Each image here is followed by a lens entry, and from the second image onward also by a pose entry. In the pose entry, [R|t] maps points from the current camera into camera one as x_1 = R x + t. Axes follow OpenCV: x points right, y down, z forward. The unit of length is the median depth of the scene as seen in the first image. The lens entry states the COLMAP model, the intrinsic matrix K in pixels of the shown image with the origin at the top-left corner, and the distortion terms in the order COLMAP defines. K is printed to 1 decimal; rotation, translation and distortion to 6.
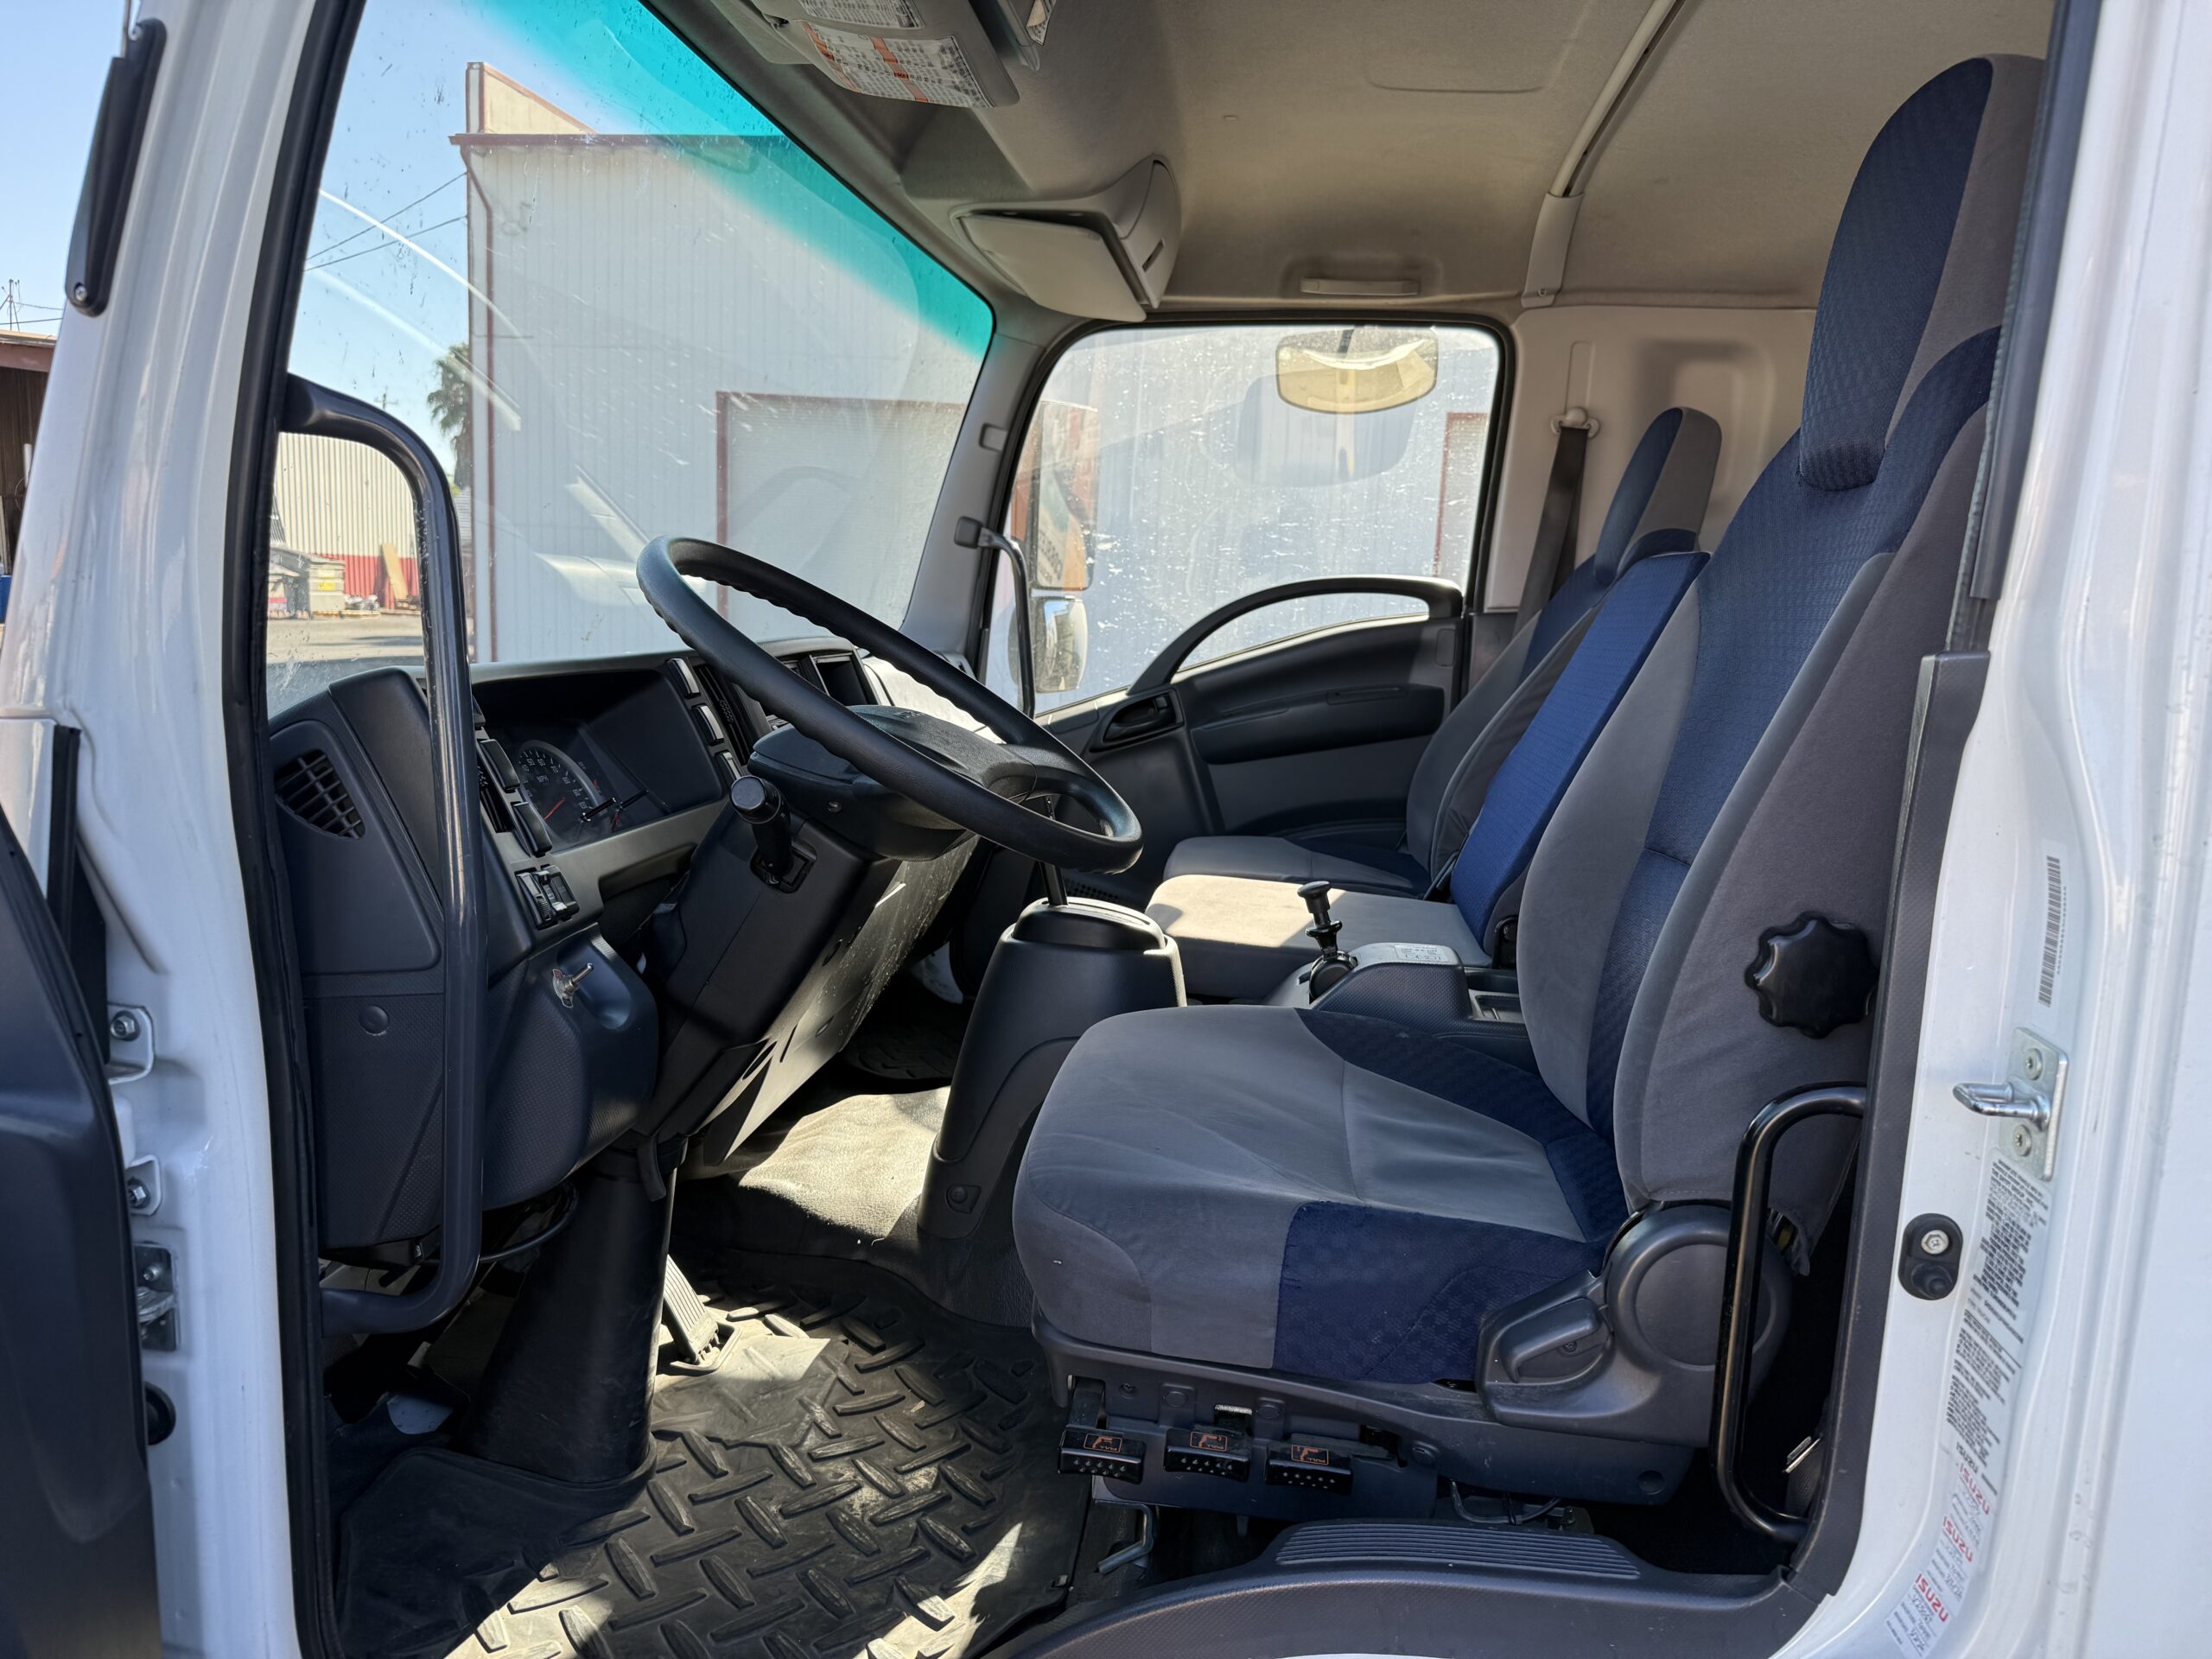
lens RADIAL K [[1550.9, 0, 1106.0], [0, 1550.9, 829.5], [0, 0, 1]] dist [0.173802, -0.332826]
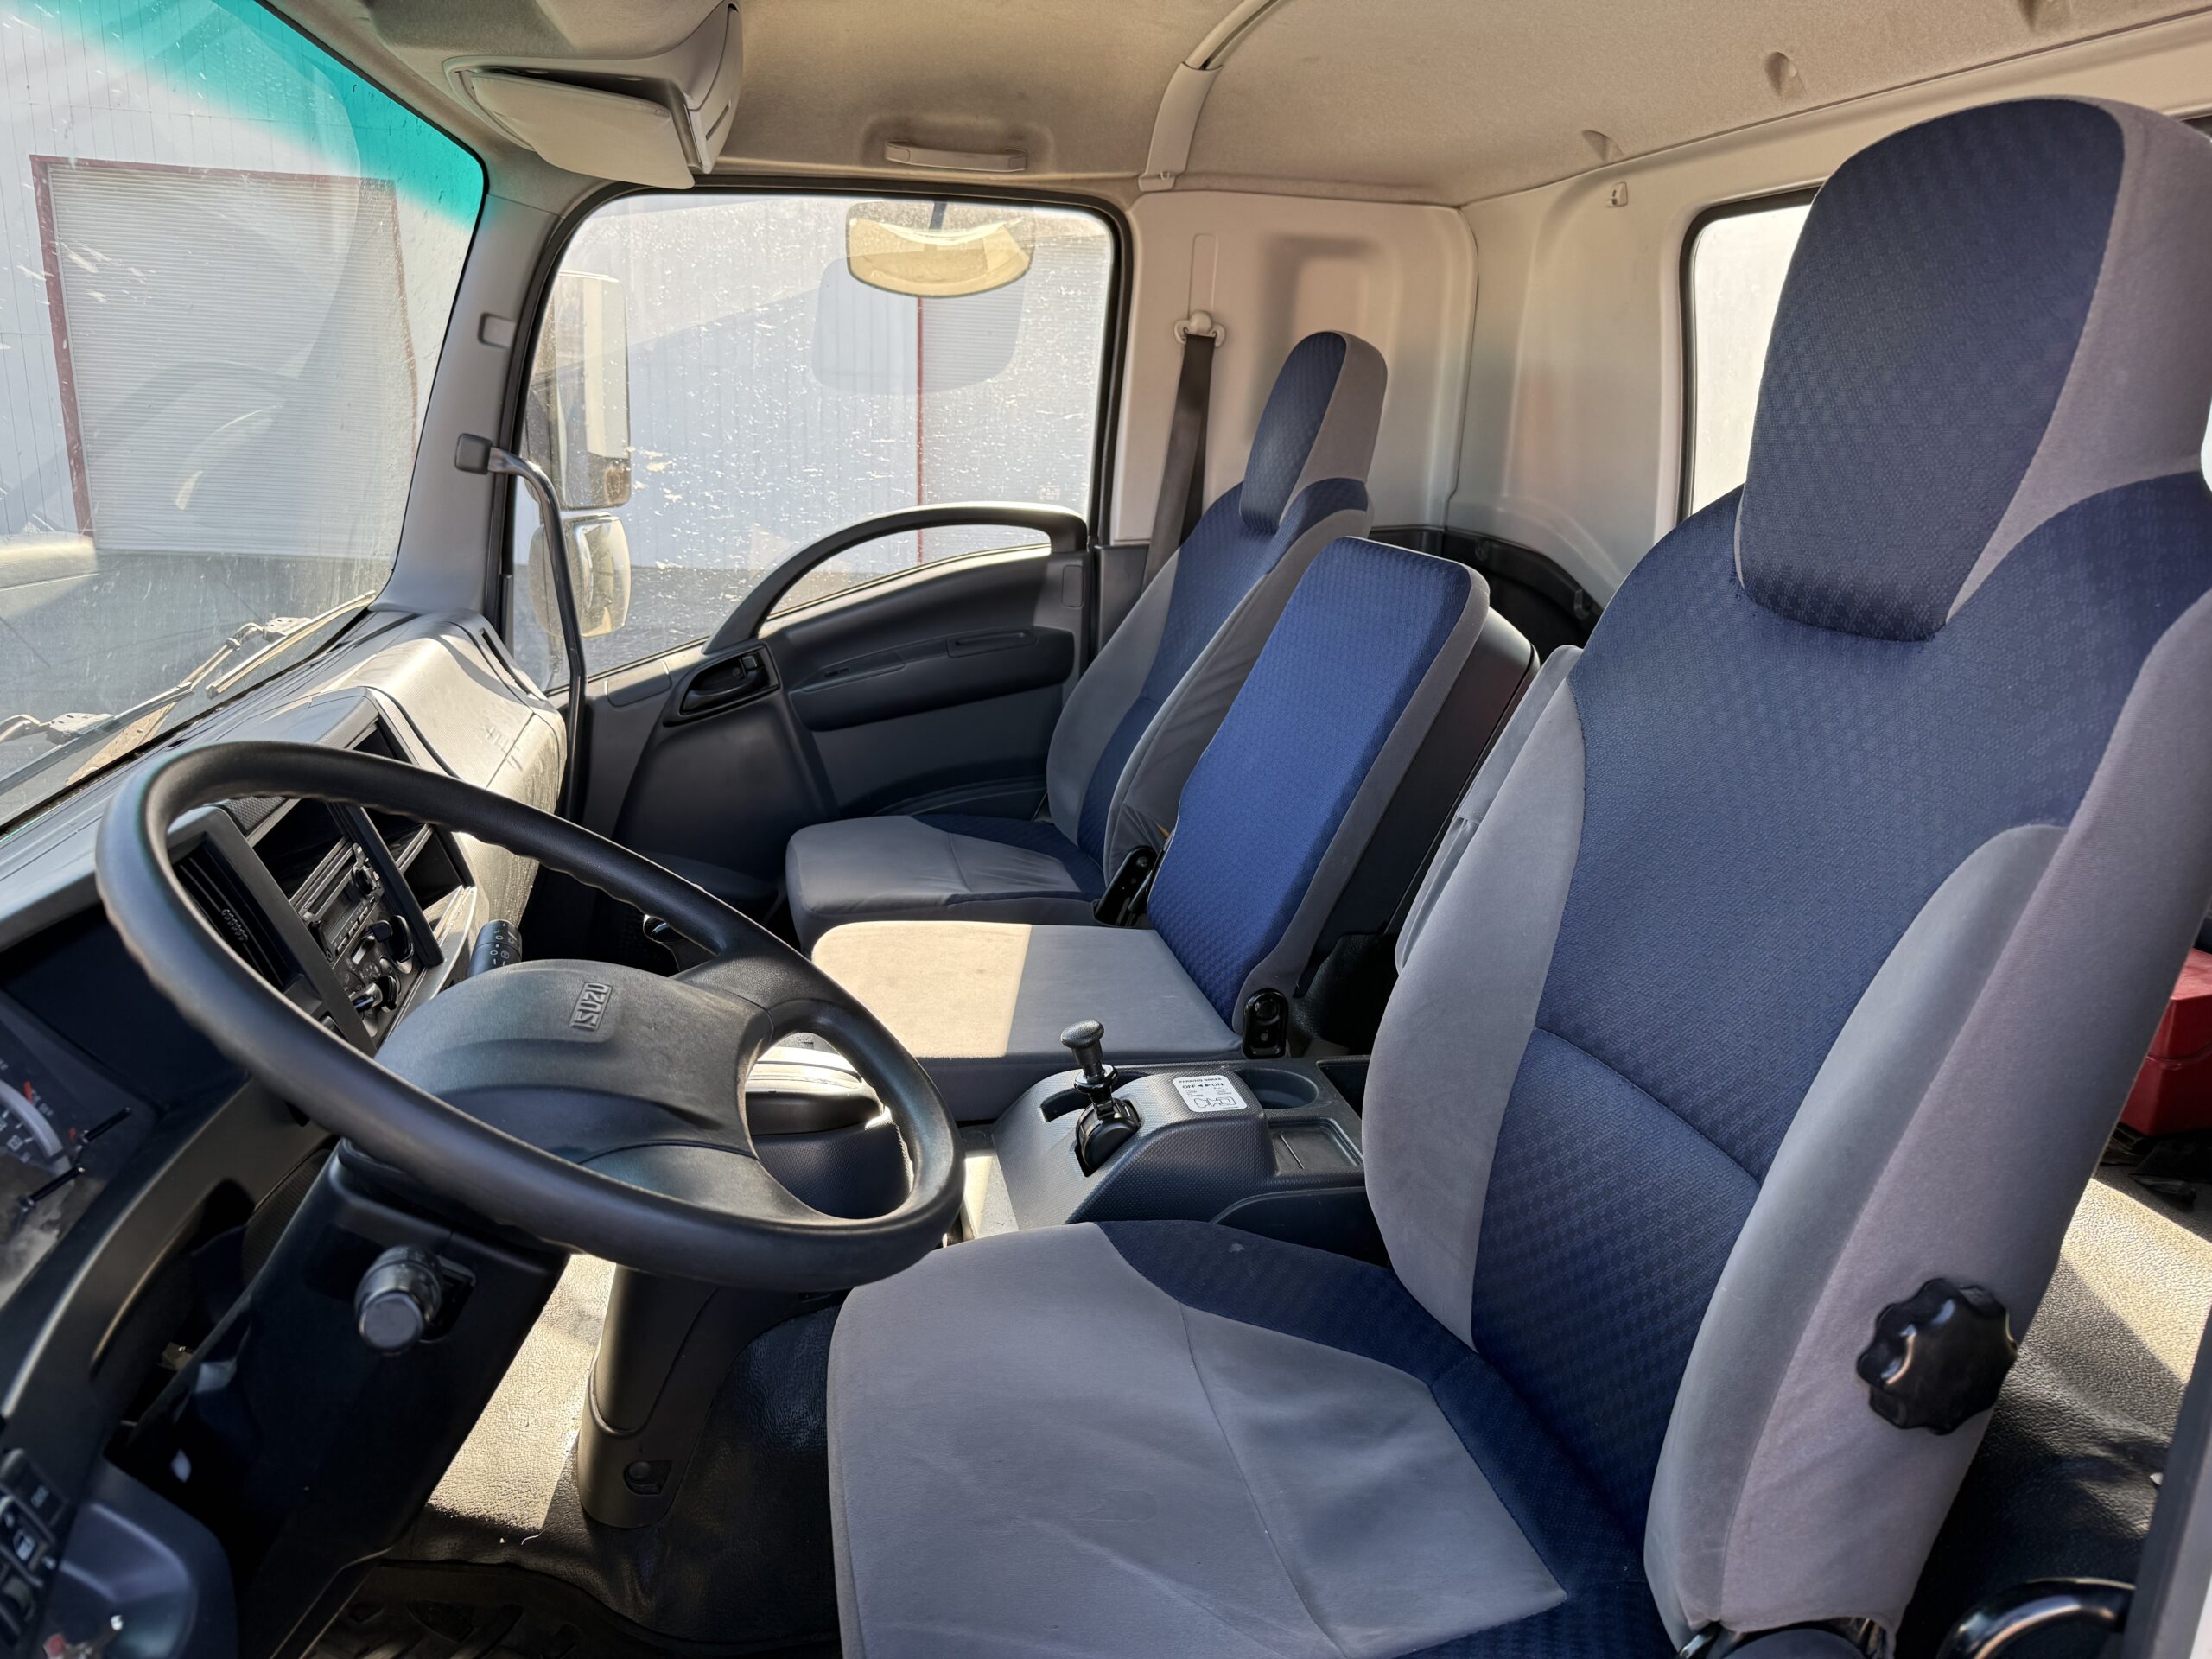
lens RADIAL K [[1542.2, 0, 1074.9], [0, 1542.2, 822.3], [0, 0, 1]] dist [0.086916, -0.110780]
pose [[0.948581, -0.093180, 0.302509, -0.059957], [0.051697, 0.988464, 0.142362, -0.110516], [-0.312285, -0.119403, 0.942455, 0.163458]]
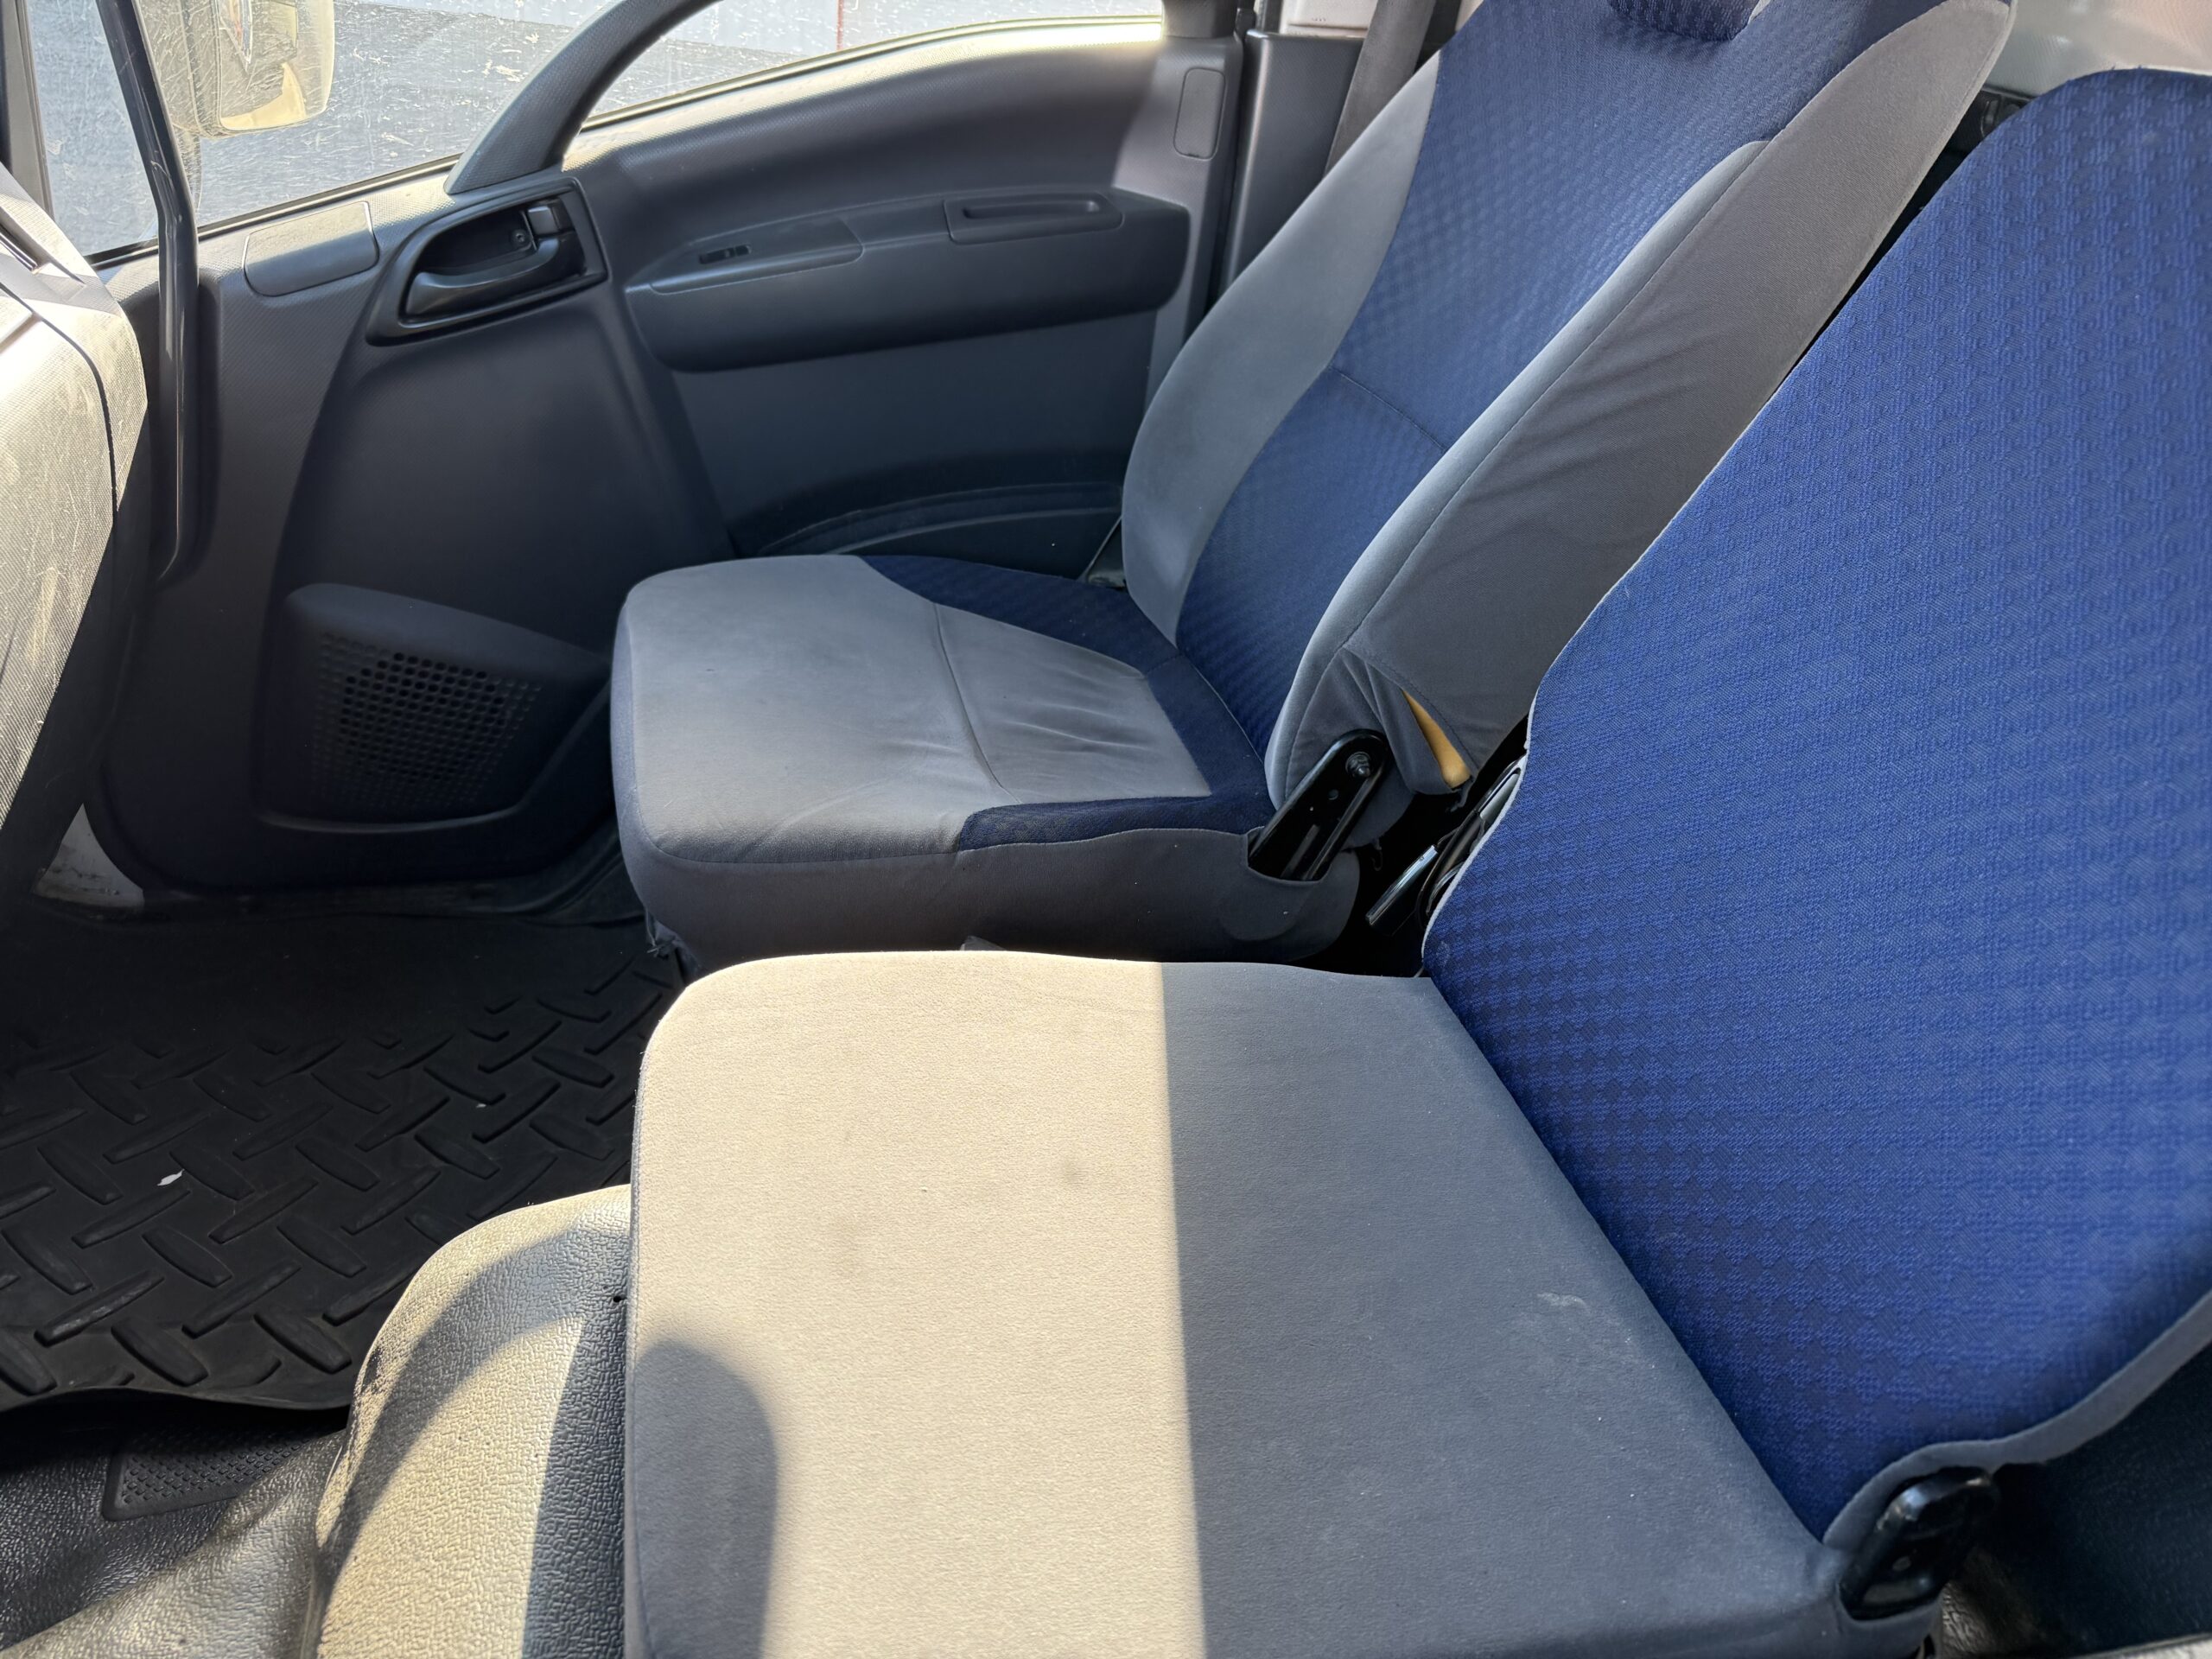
lens RADIAL K [[1548.2, 0, 1106.0], [0, 1548.2, 829.5], [0, 0, 1]] dist [-0.030840, -0.000678]
pose [[0.927513, -0.124042, 0.352610, 0.011516], [-0.039810, 0.905186, 0.423146, -0.117768], [-0.371666, -0.406511, 0.834634, 0.569768]]
